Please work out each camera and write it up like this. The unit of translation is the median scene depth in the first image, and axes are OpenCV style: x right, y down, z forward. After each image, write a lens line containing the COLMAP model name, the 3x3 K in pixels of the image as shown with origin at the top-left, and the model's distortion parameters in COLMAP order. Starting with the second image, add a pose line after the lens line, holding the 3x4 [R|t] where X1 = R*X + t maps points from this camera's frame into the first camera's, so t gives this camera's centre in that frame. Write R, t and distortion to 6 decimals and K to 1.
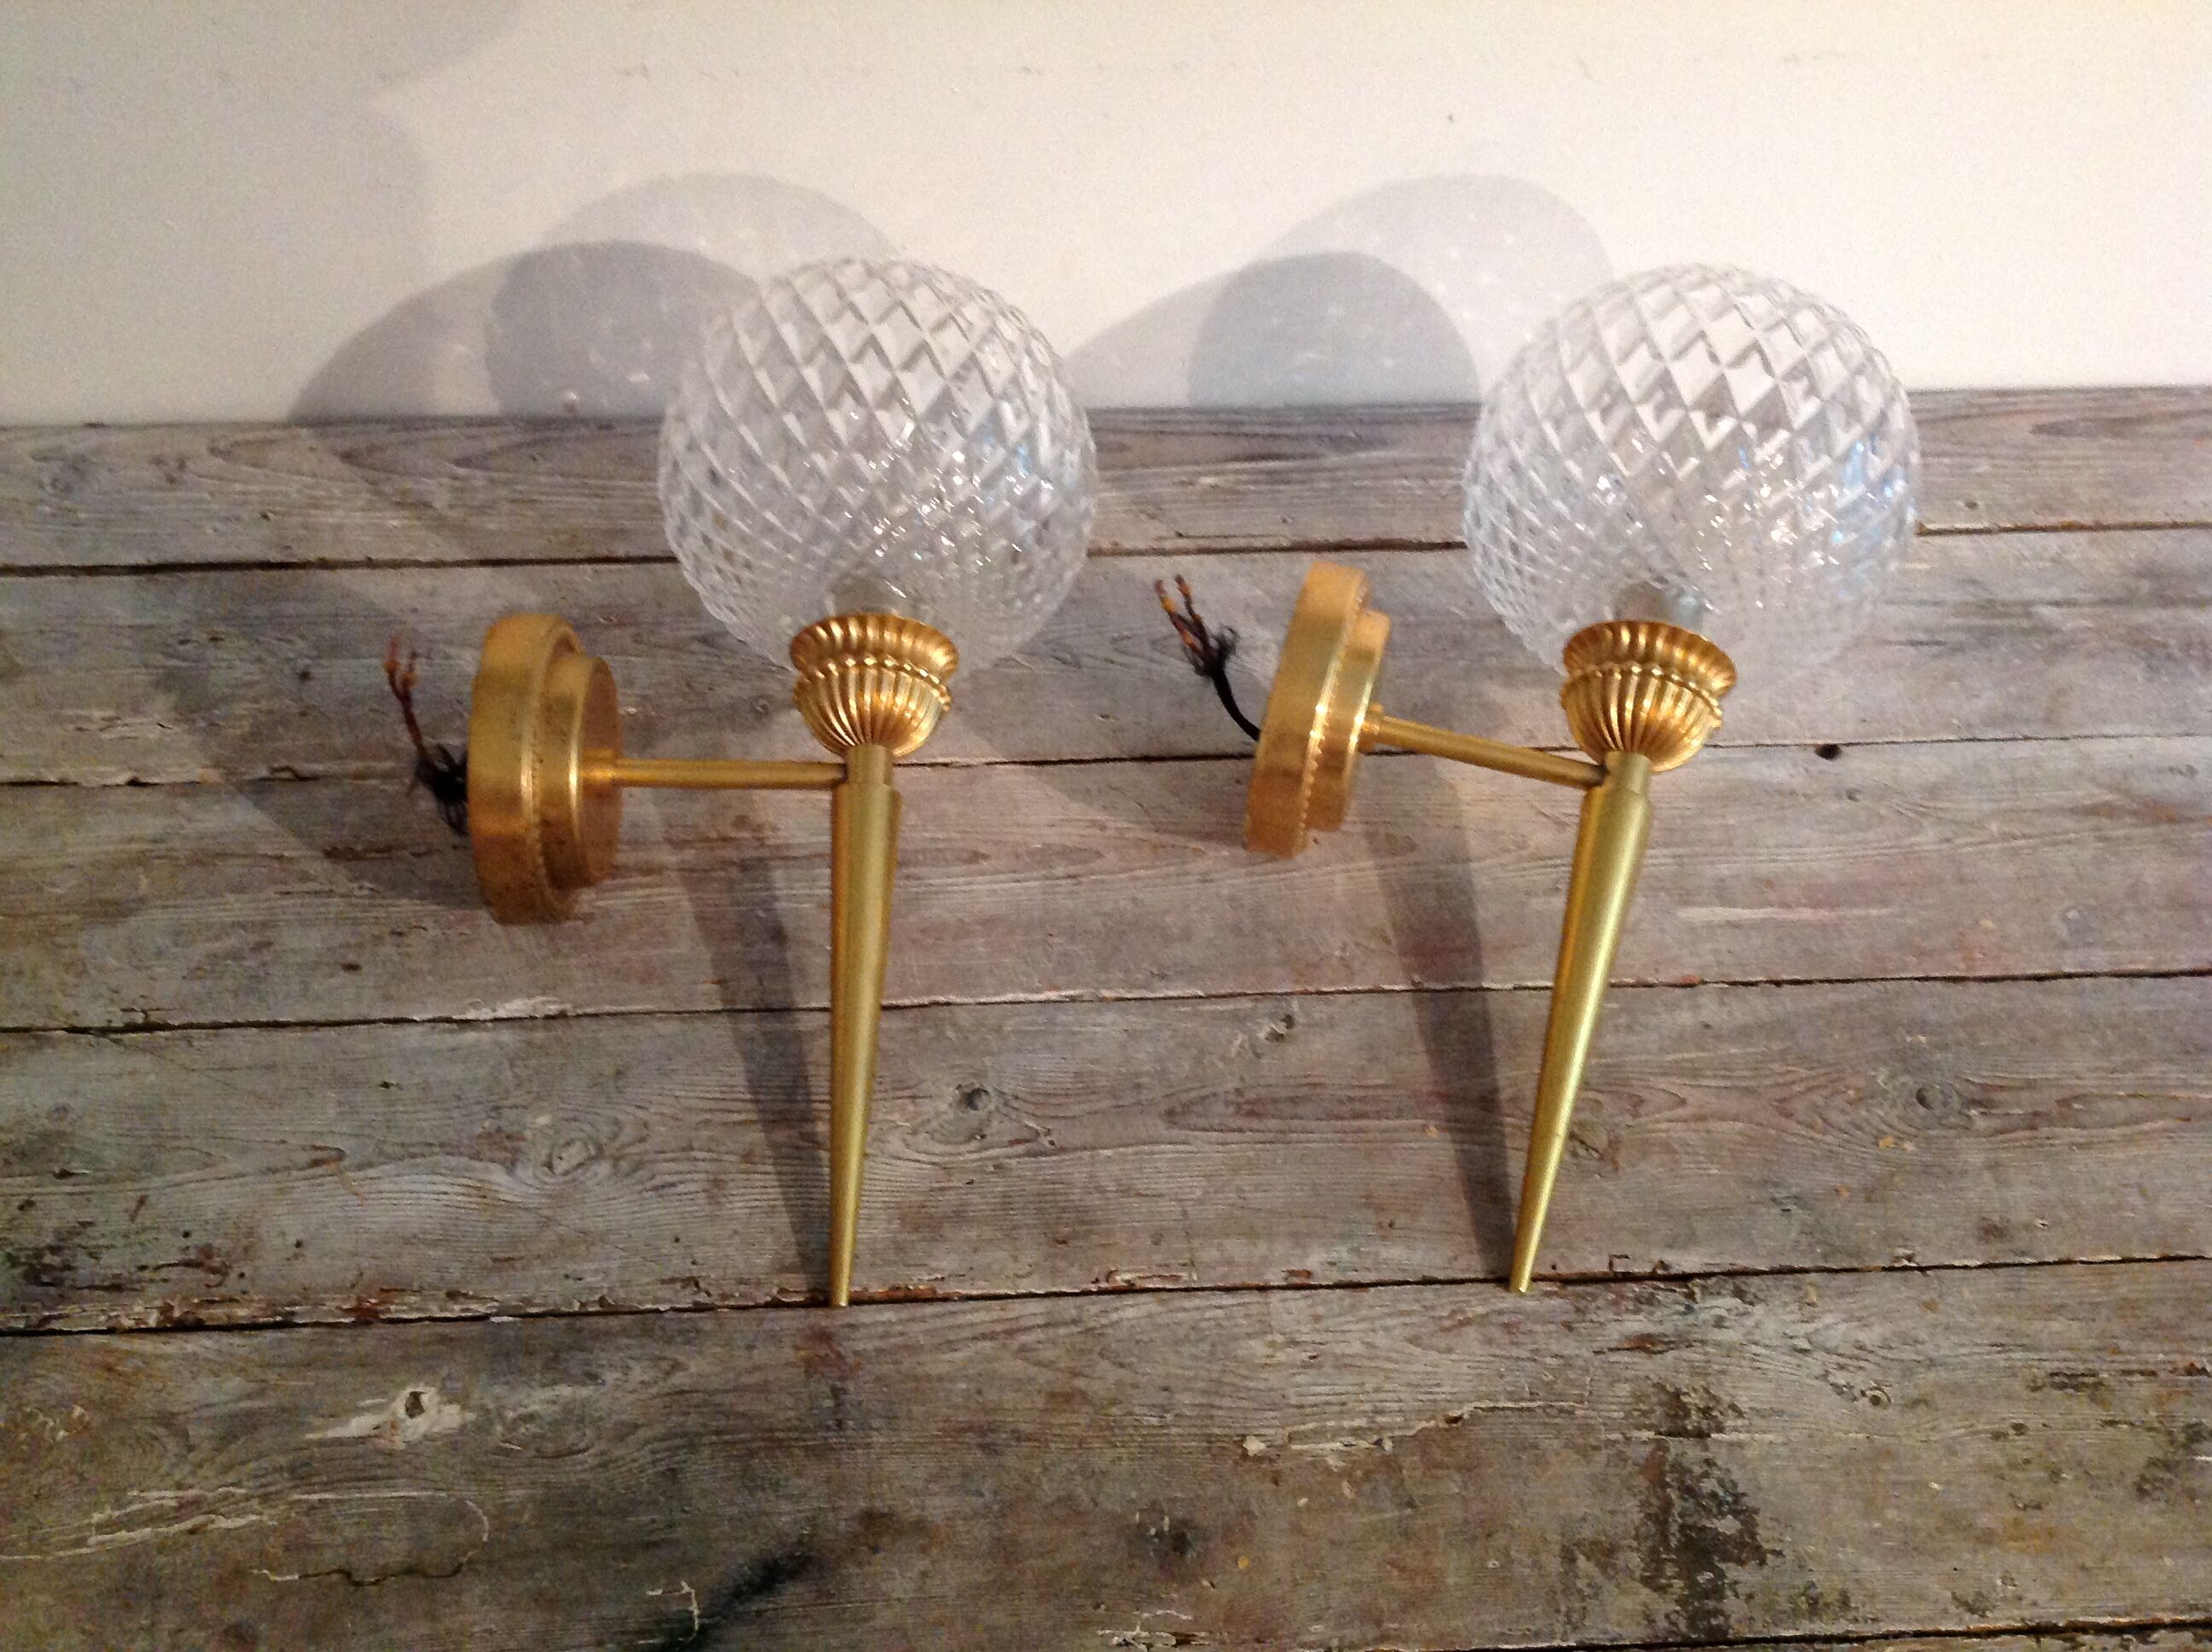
lens RADIAL K [[2145.5, 0, 1106.1], [0, 2145.5, 785.0], [0, 0, 1]] dist [0.128663, -0.299908]
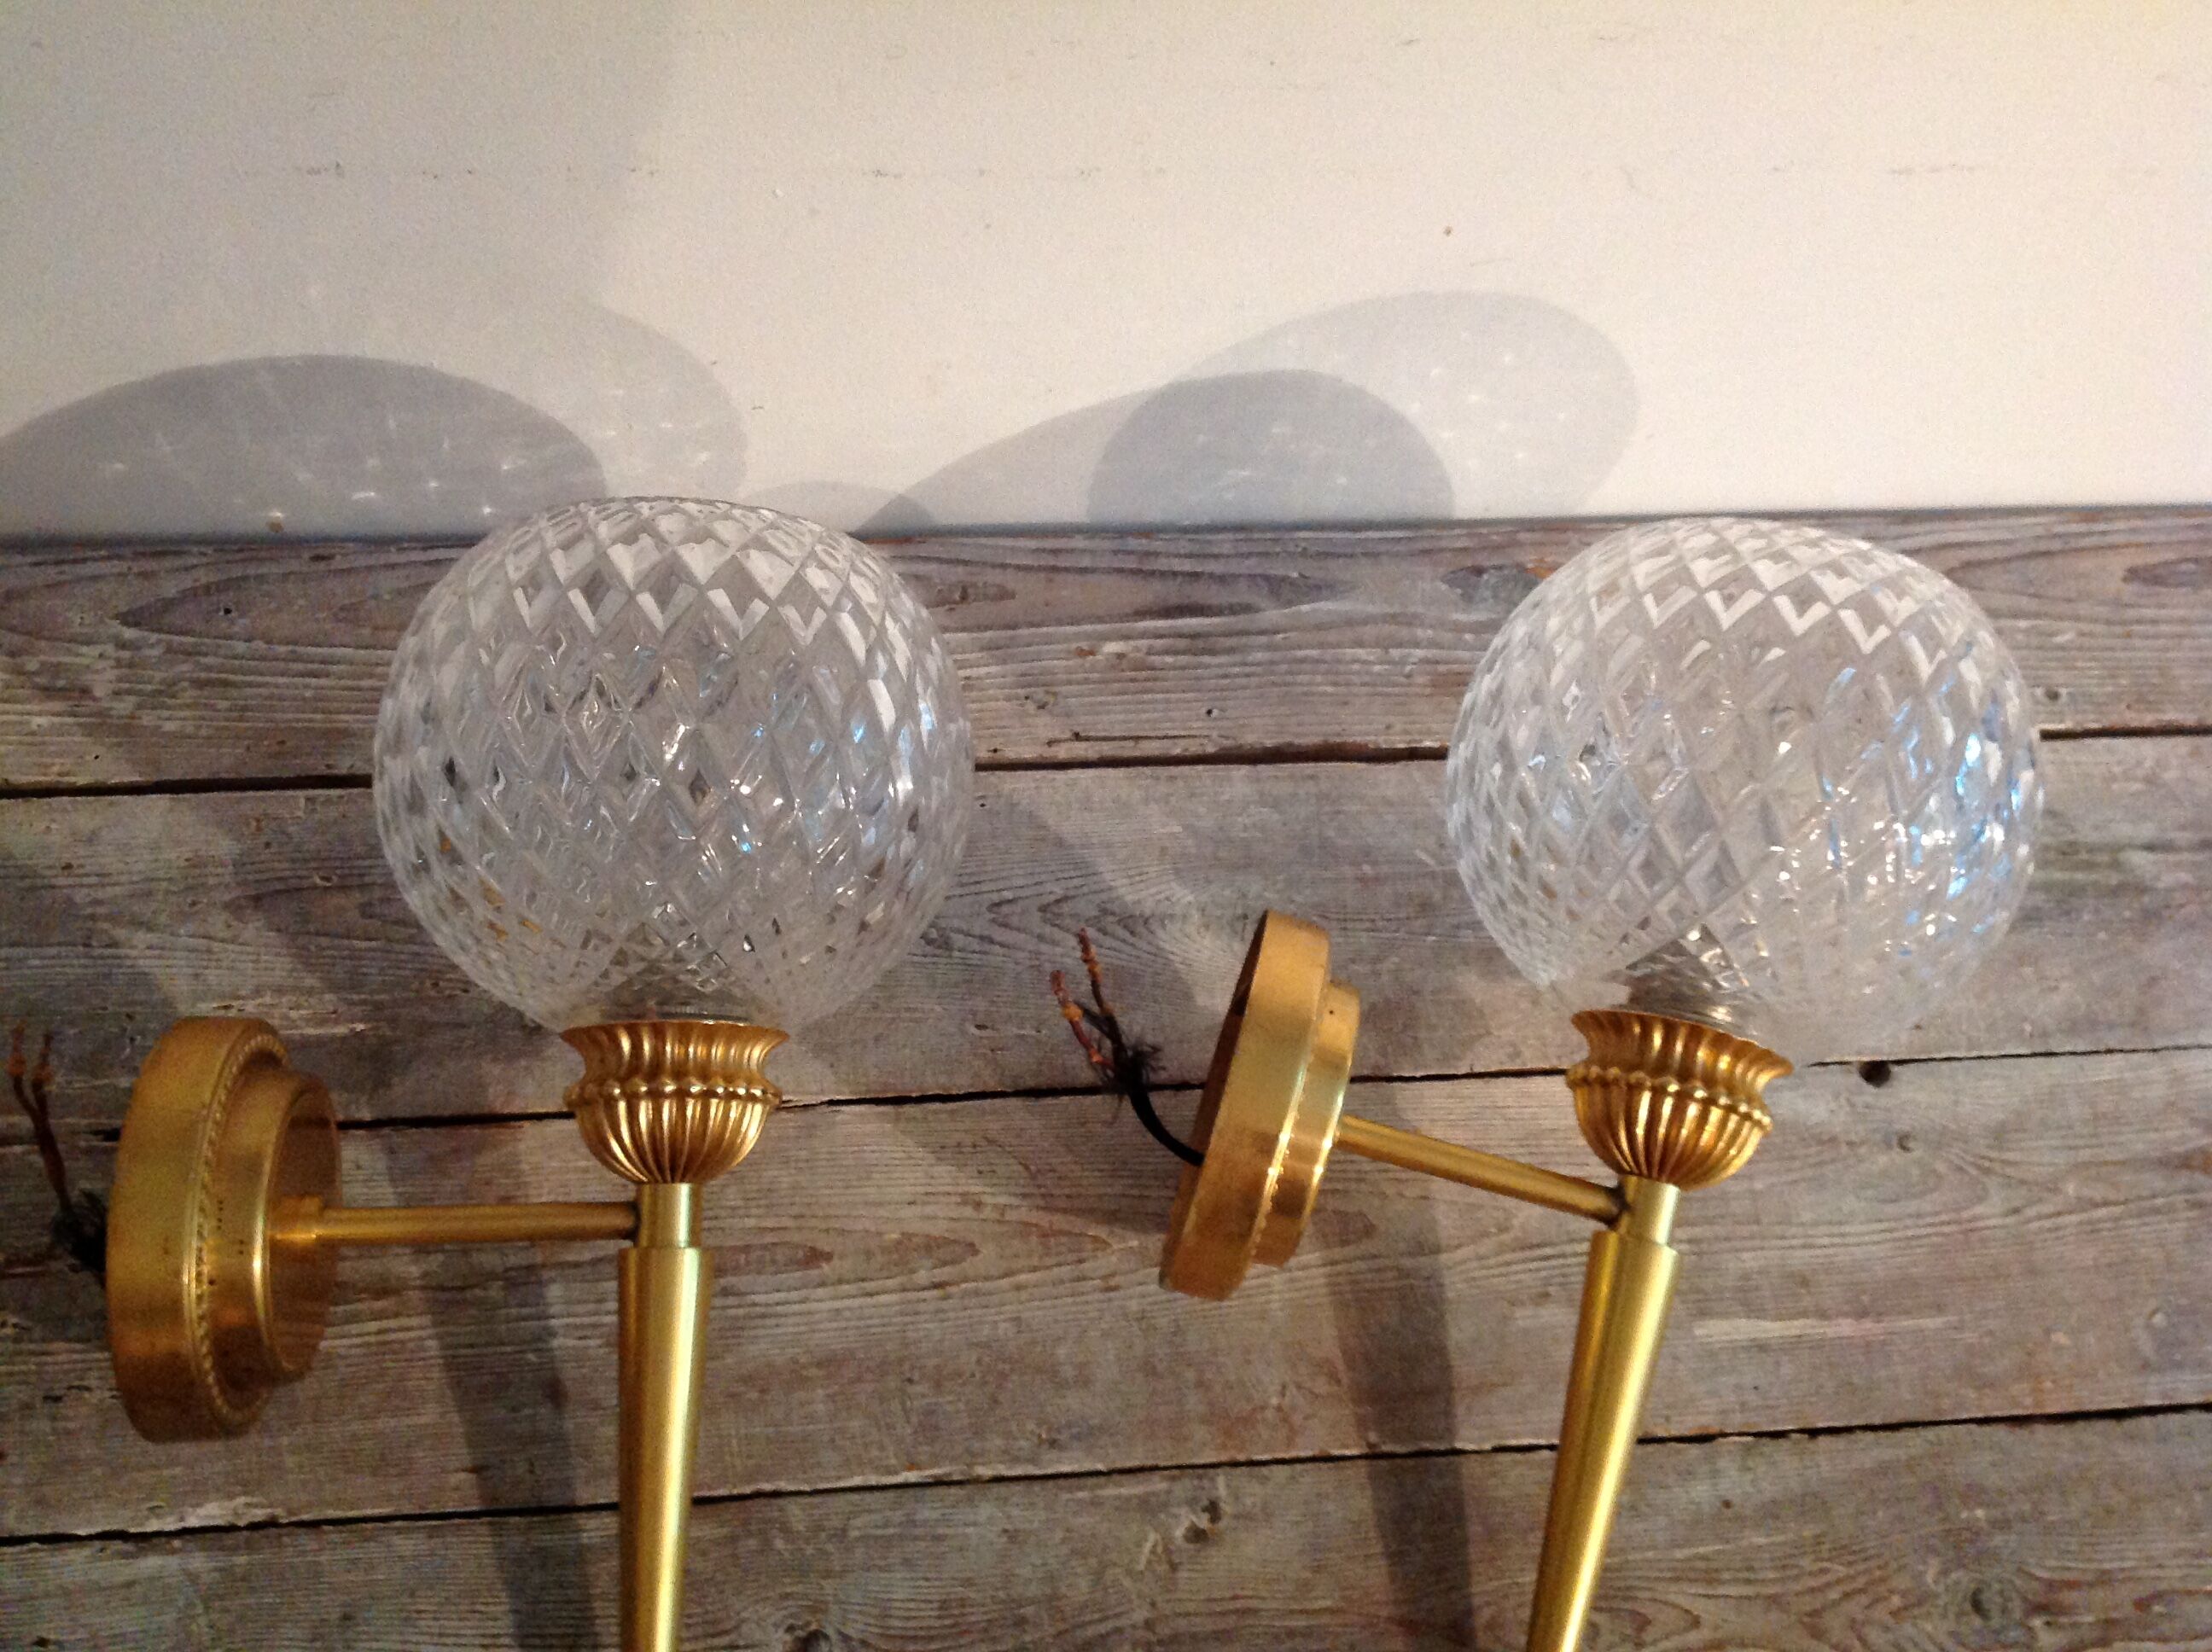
lens RADIAL K [[2168.1, 0, 1110.7], [0, 2168.1, 821.7], [0, 0, 1]] dist [0.132374, -0.340092]
pose [[0.997794, 0.004746, 0.066209, -0.007531], [-0.017741, 0.980222, 0.197104, -0.326832], [-0.063965, -0.197844, 0.978144, 0.293961]]
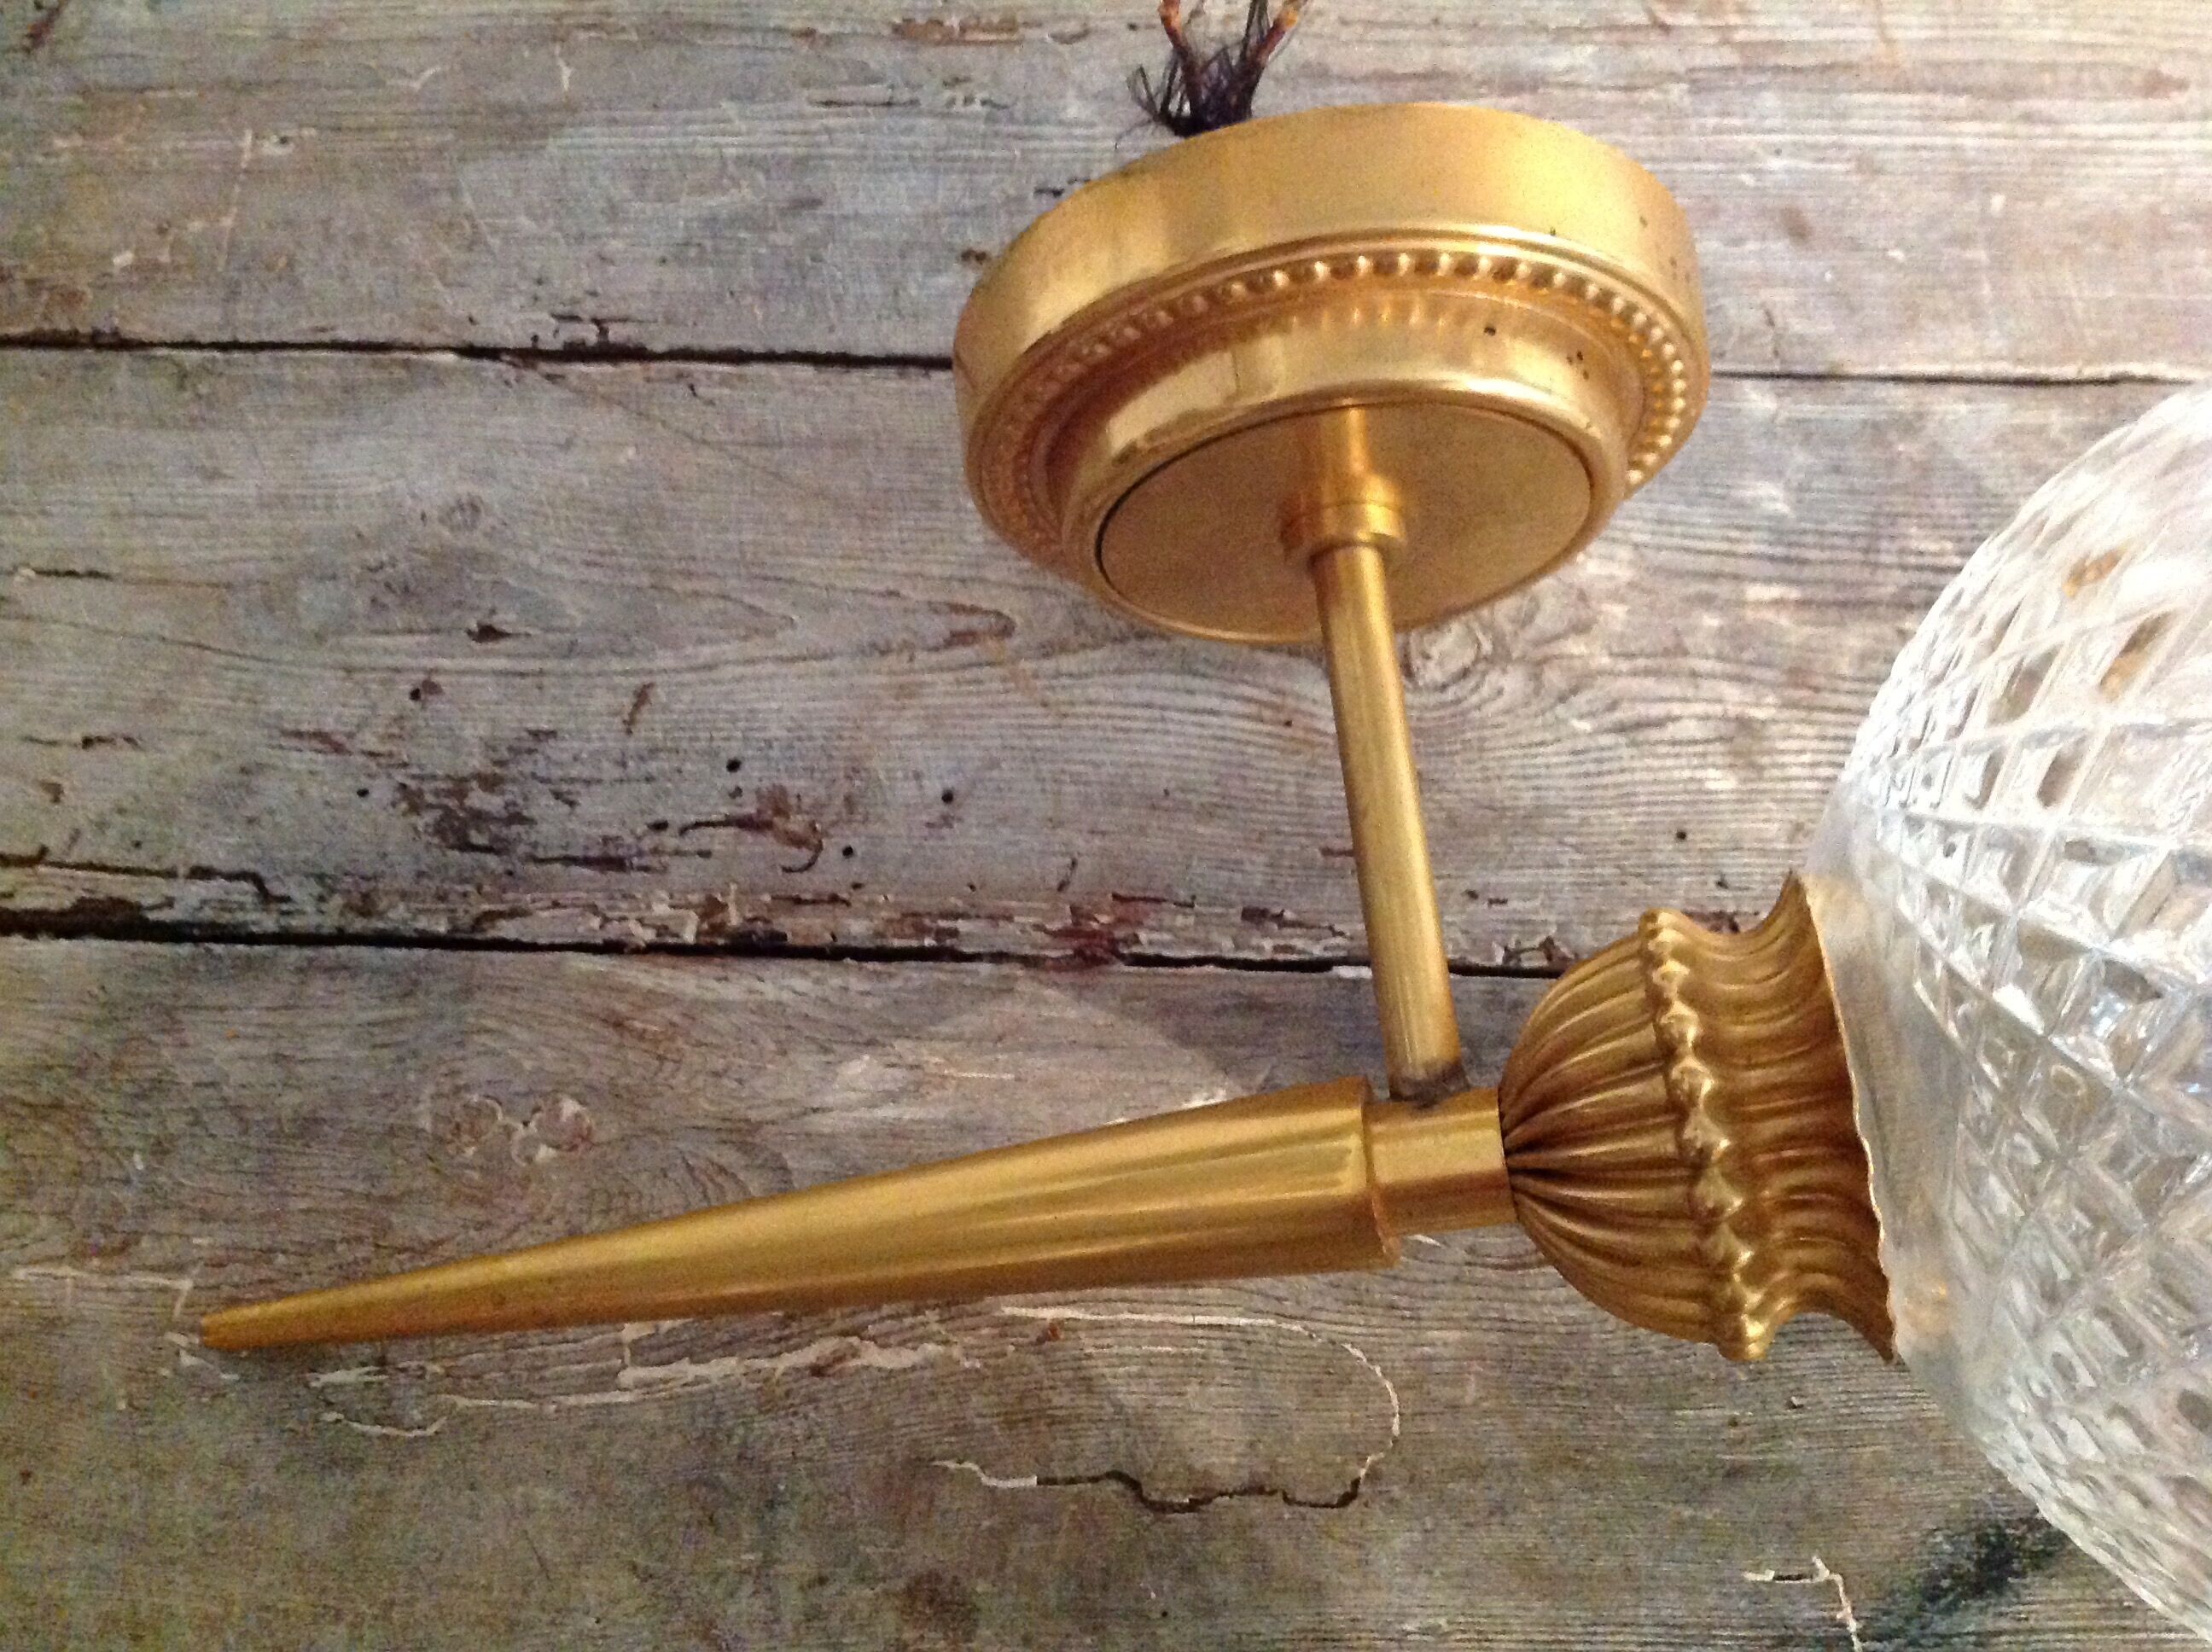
lens RADIAL K [[2264.0, 0, 1101.3], [0, 2264.0, 817.7], [0, 0, 1]] dist [0.158283, -0.472122]
pose [[0.994337, 0.061082, -0.086970, -0.290857], [-0.032683, 0.954425, 0.296657, 0.054897], [0.101127, -0.292134, 0.951016, 0.493504]]
